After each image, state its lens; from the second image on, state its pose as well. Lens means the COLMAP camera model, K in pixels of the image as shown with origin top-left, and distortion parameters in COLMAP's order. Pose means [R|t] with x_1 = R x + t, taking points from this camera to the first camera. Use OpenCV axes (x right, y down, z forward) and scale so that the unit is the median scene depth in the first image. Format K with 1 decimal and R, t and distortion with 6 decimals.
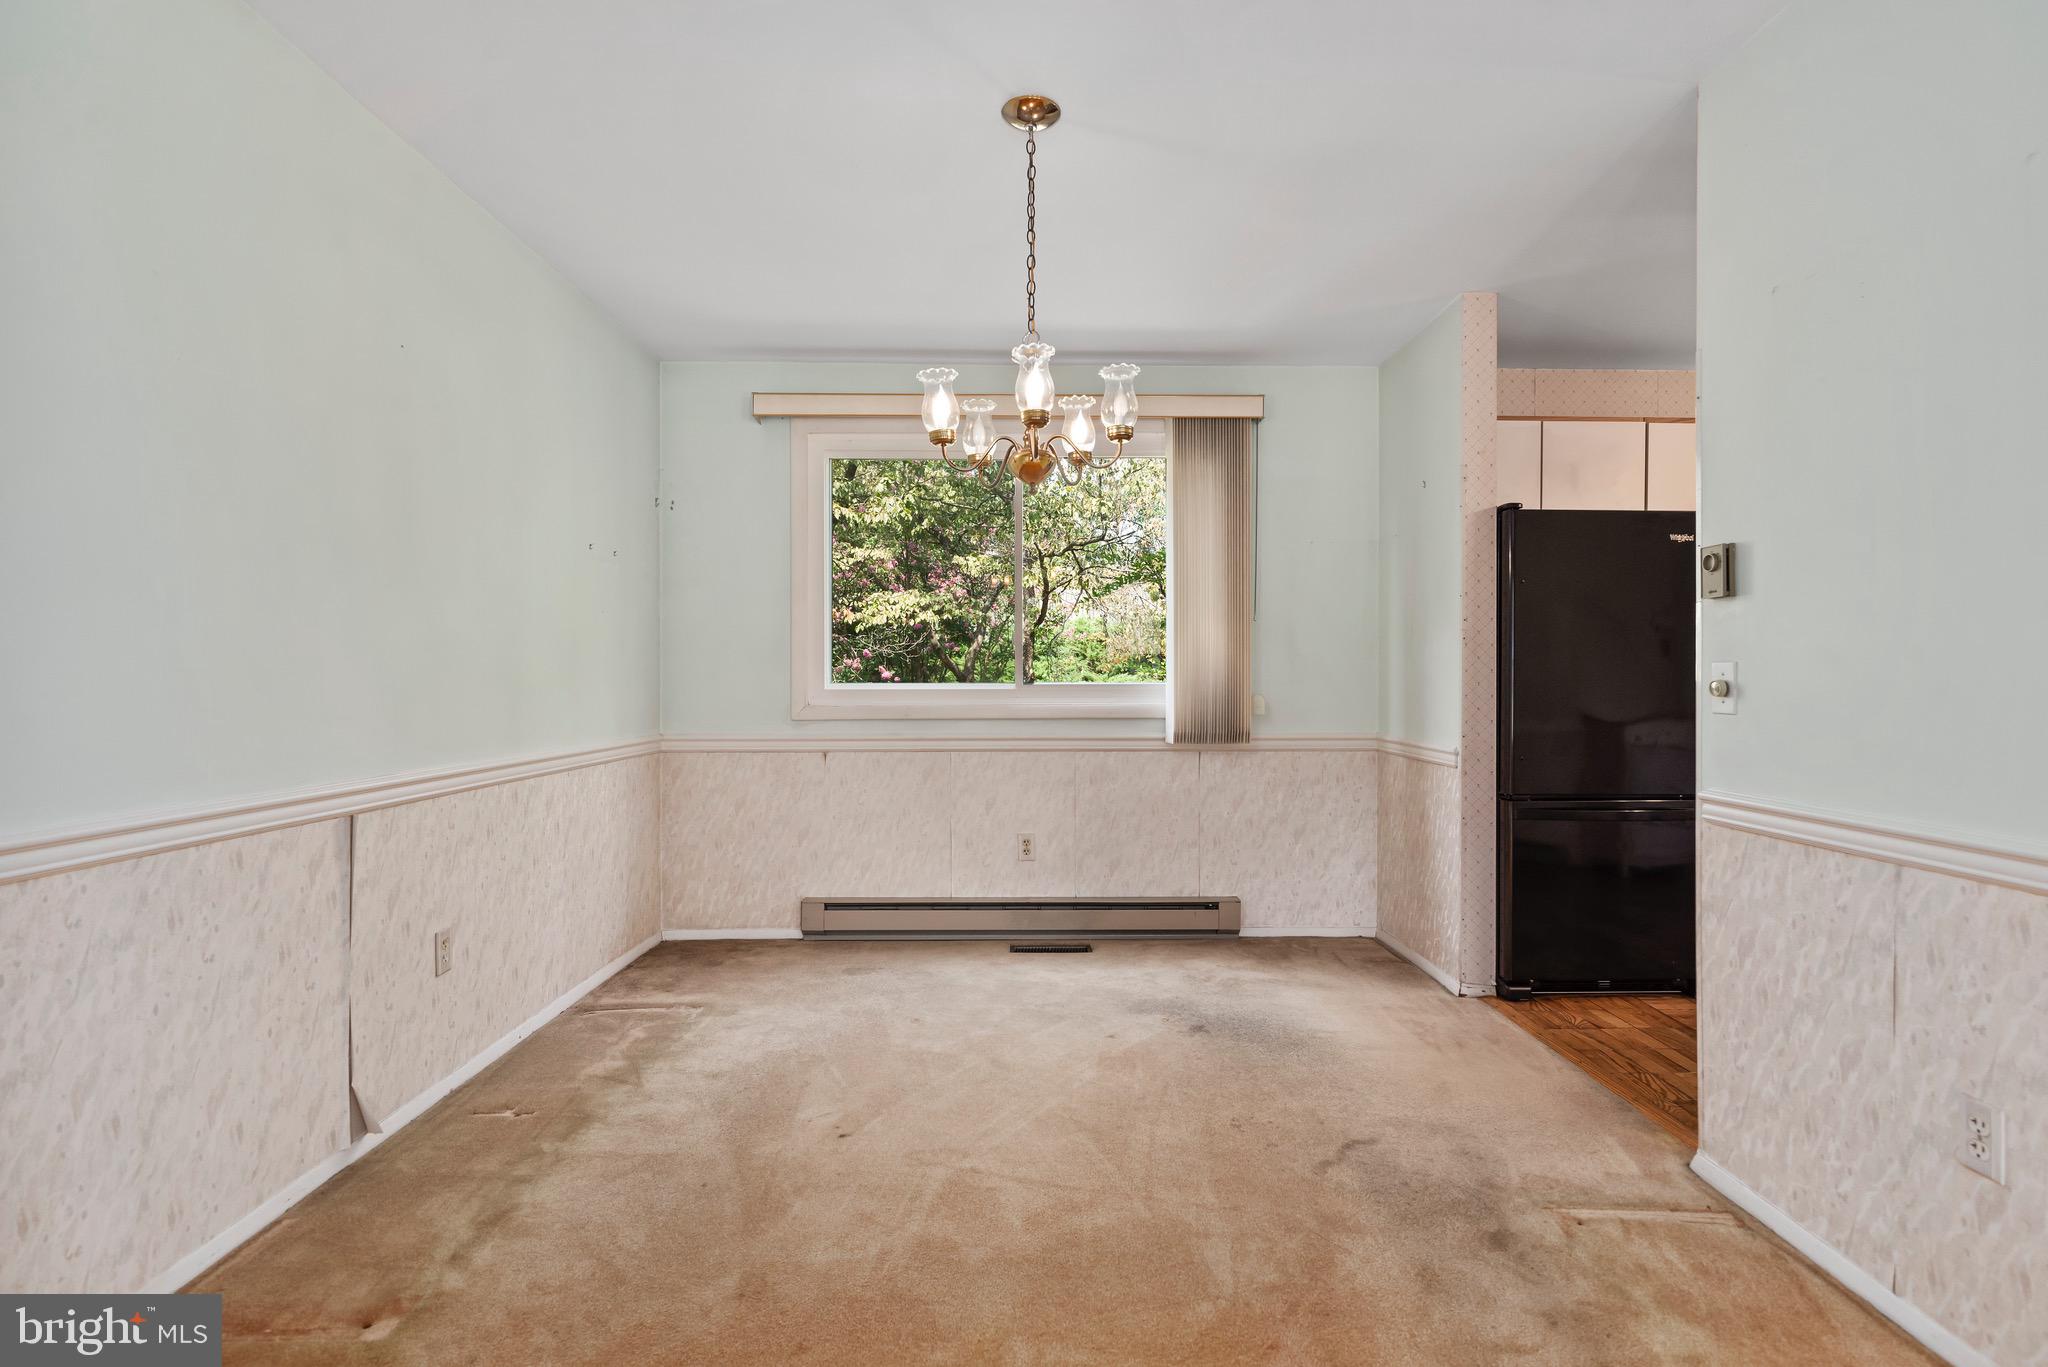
lens RADIAL K [[995.2, 0, 1048.0], [0, 995.2, 670.8], [0, 0, 1]] dist [0.001333, 0.000213]
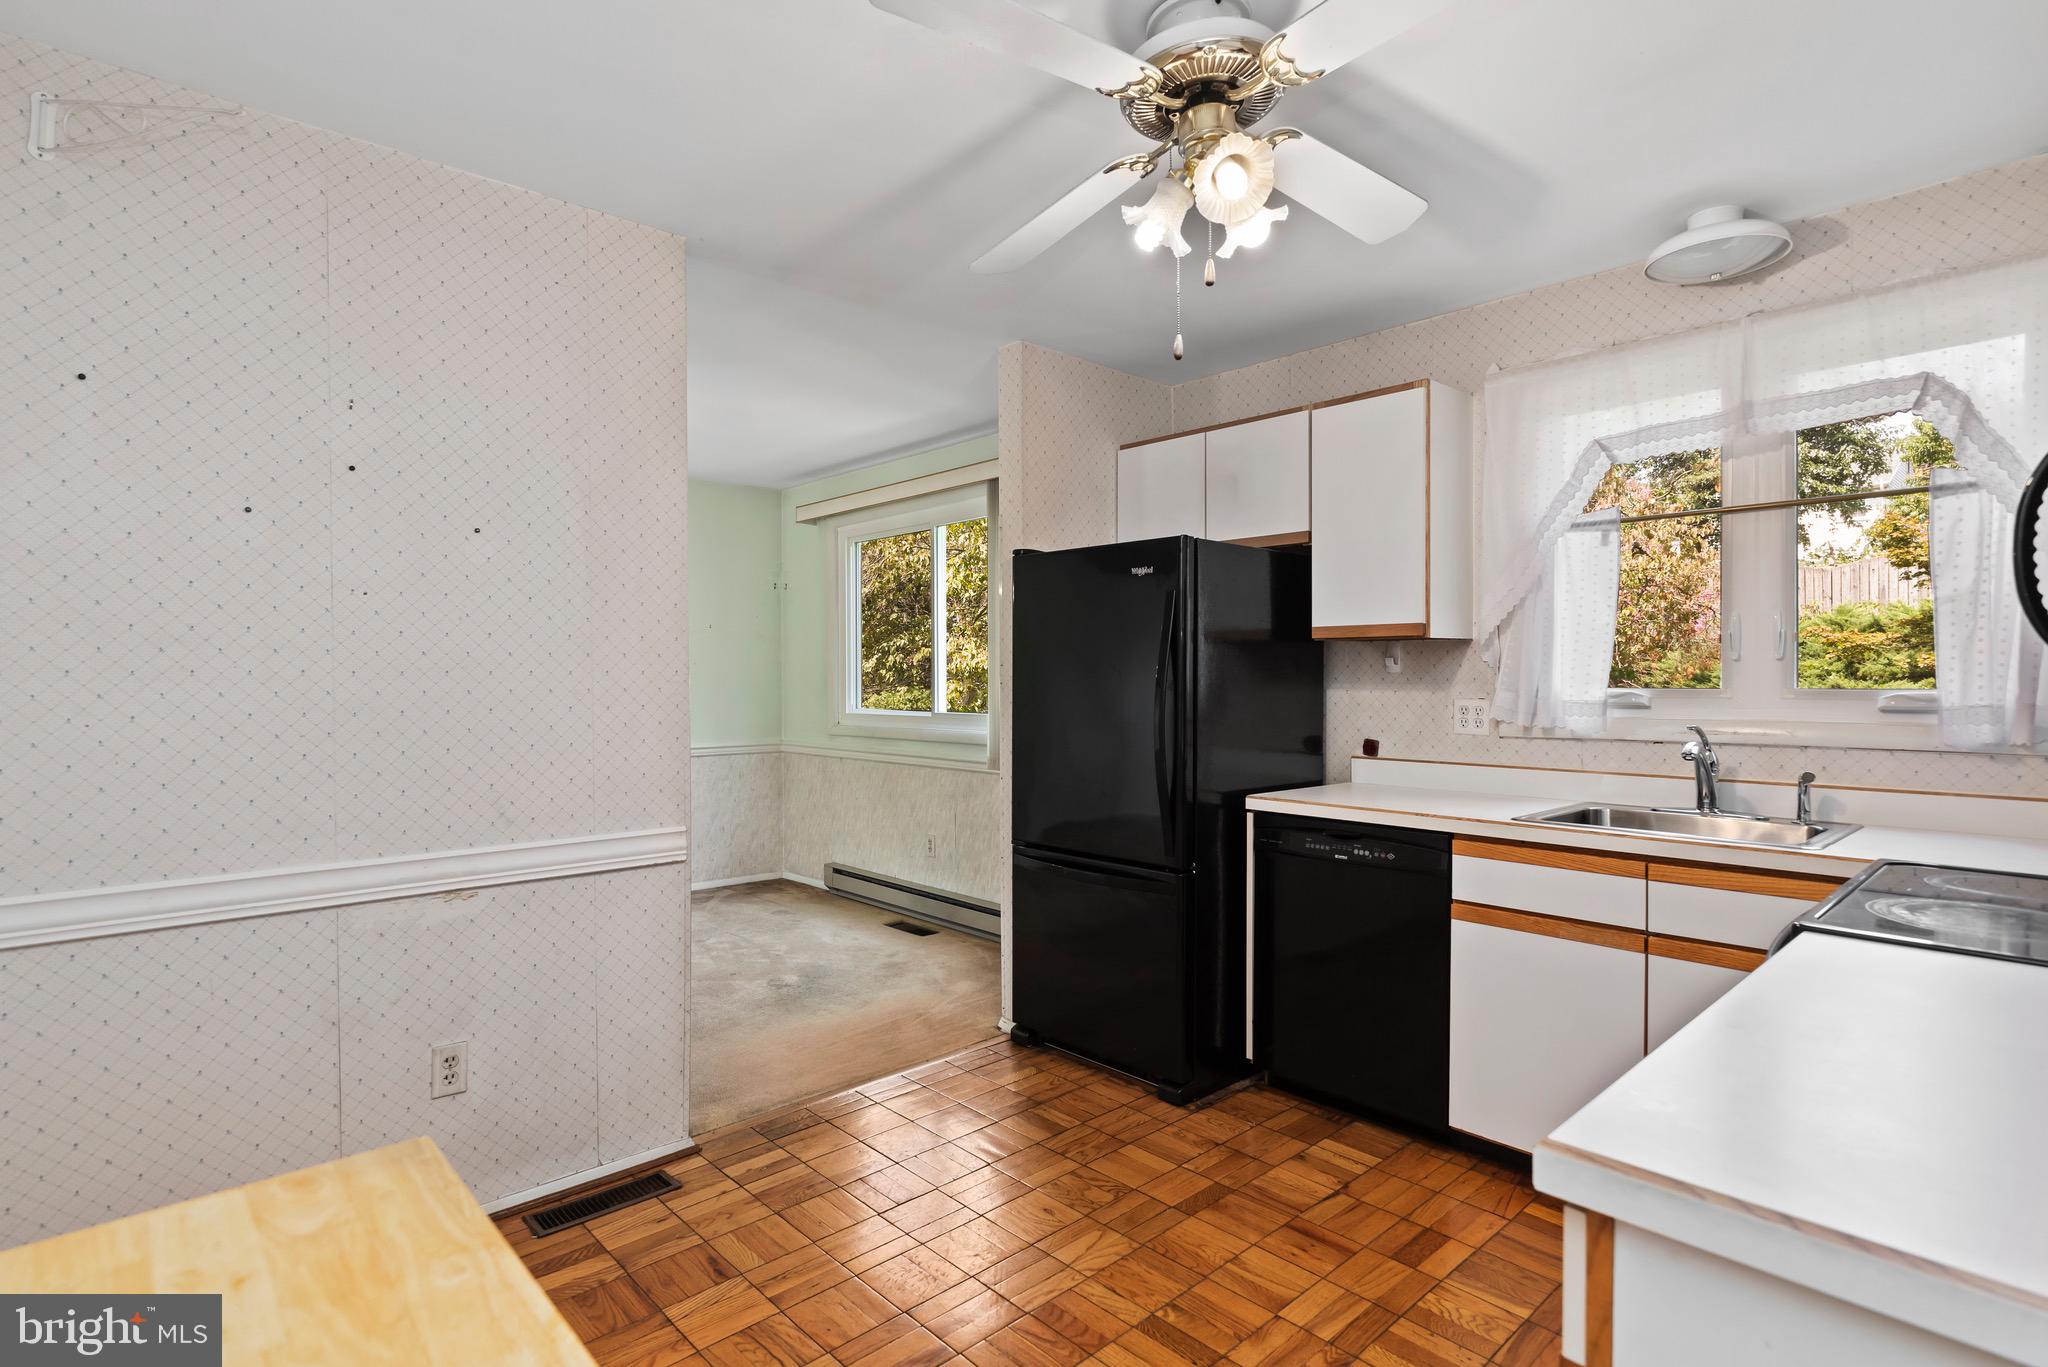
lens RADIAL K [[1006.0, 0, 1033.4], [0, 1006.0, 681.0], [0, 0, 1]] dist [0.001193, 0.000501]
pose [[0.672829, 0.001737, -0.739796, 0.988401], [0.006941, 0.999938, 0.008660, -0.036207], [0.739765, -0.010962, 0.672776, 0.263900]]
